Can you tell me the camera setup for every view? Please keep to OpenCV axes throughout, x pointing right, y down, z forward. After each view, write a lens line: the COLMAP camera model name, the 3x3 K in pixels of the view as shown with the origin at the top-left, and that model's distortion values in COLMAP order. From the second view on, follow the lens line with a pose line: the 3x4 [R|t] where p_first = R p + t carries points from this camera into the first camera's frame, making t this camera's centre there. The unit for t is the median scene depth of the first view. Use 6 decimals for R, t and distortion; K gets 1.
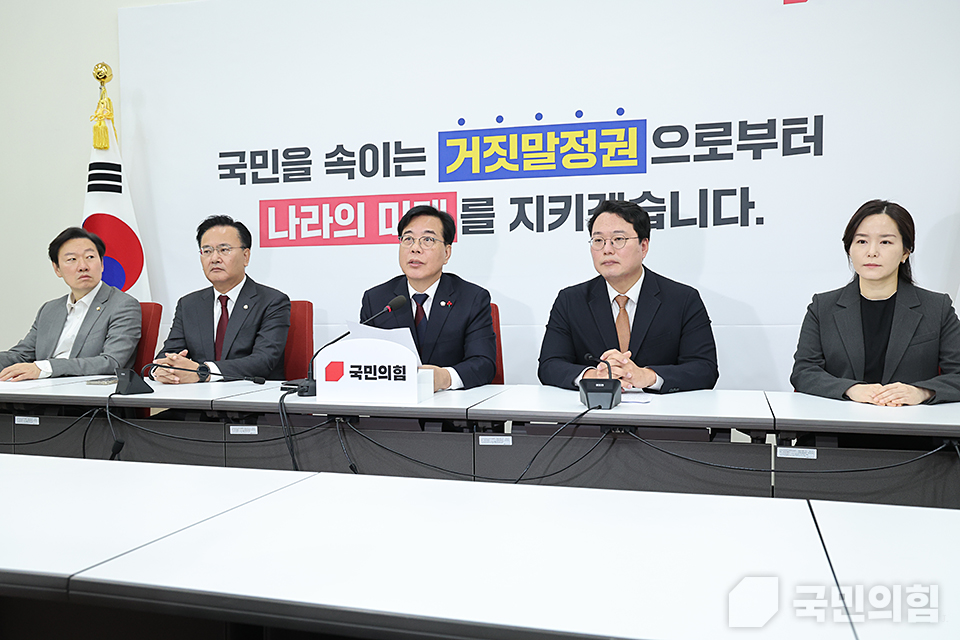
lens RADIAL K [[832.0, 0, 480.0], [0, 832.0, 320.0], [0, 0, 1]] dist [-0.007234, 0.048818]
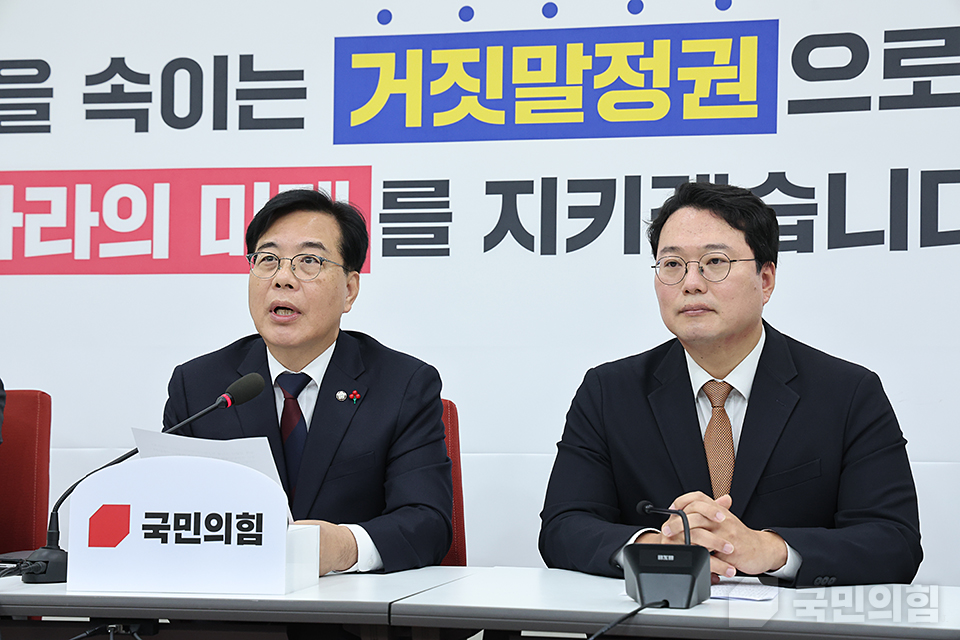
lens RADIAL K [[1904.7, 0, 474.1], [0, 1904.7, 318.7], [0, 0, 1]] dist [0.336235, -0.147136]
pose [[0.999263, 0.020424, 0.032496, -0.003694], [-0.017732, 0.996551, -0.081070, 0.018022], [-0.034040, 0.080434, 0.996179, -0.066345]]
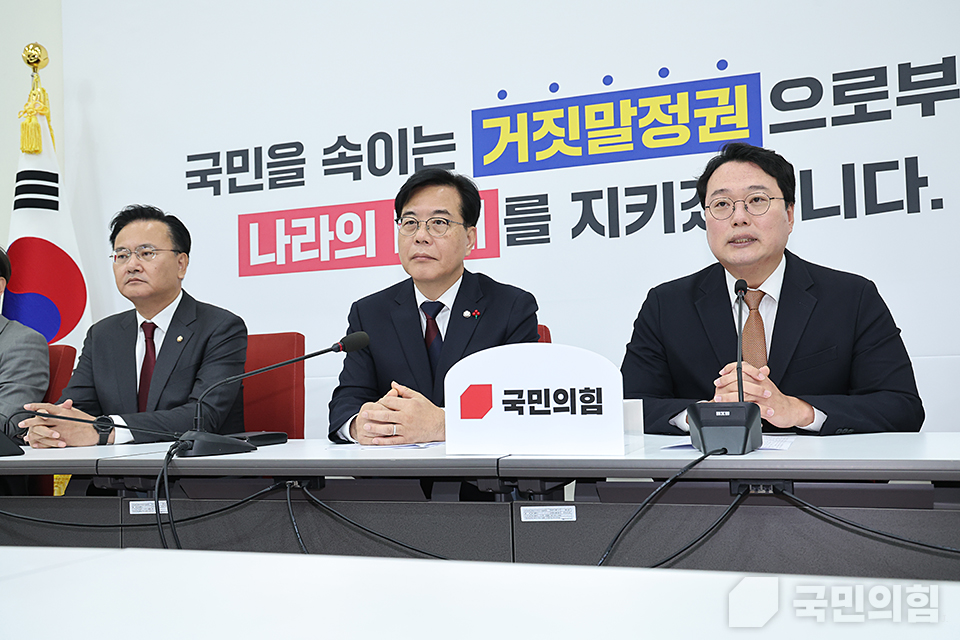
lens RADIAL K [[957.9, 0, 485.2], [0, 957.9, 322.7], [0, 0, 1]] dist [0.027818, 0.102761]
pose [[0.997563, -0.025489, -0.064951, 0.013073], [0.019540, 0.995692, -0.090636, 0.040536], [0.066982, 0.089146, 0.993764, 0.177063]]
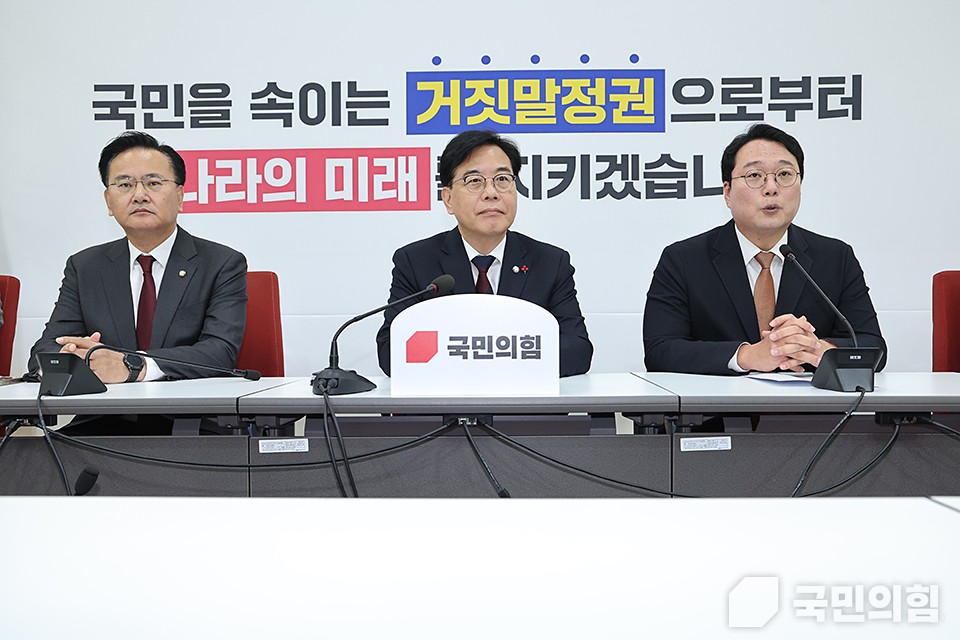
lens RADIAL K [[824.1, 0, 484.4], [0, 824.1, 324.8], [0, 0, 1]] dist [-0.034291, 0.108414]
pose [[0.968161, 0.000331, 0.250328, -0.180733], [0.006158, 0.999665, -0.025140, 0.037372], [-0.250252, 0.025881, 0.967835, 0.234271]]
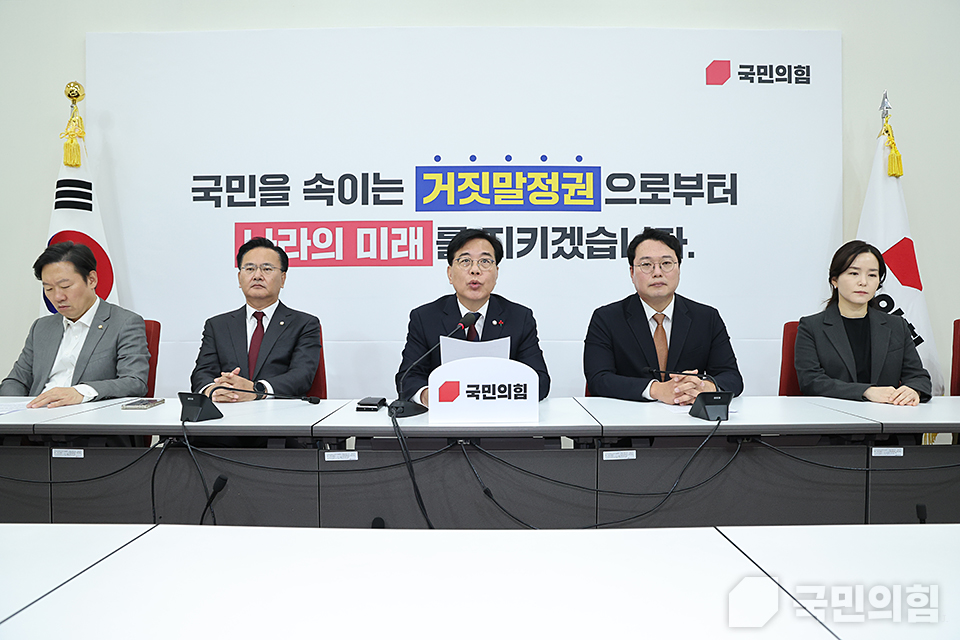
lens RADIAL K [[650.1, 0, 480.0], [0, 650.1, 320.0], [0, 0, 1]] dist [-0.101460, 0.074631]
pose [[0.962655, 0.002258, 0.270722, -0.206750], [0.004104, 0.999729, -0.022934, -0.002050], [-0.270701, 0.023188, 0.962384, 0.161160]]
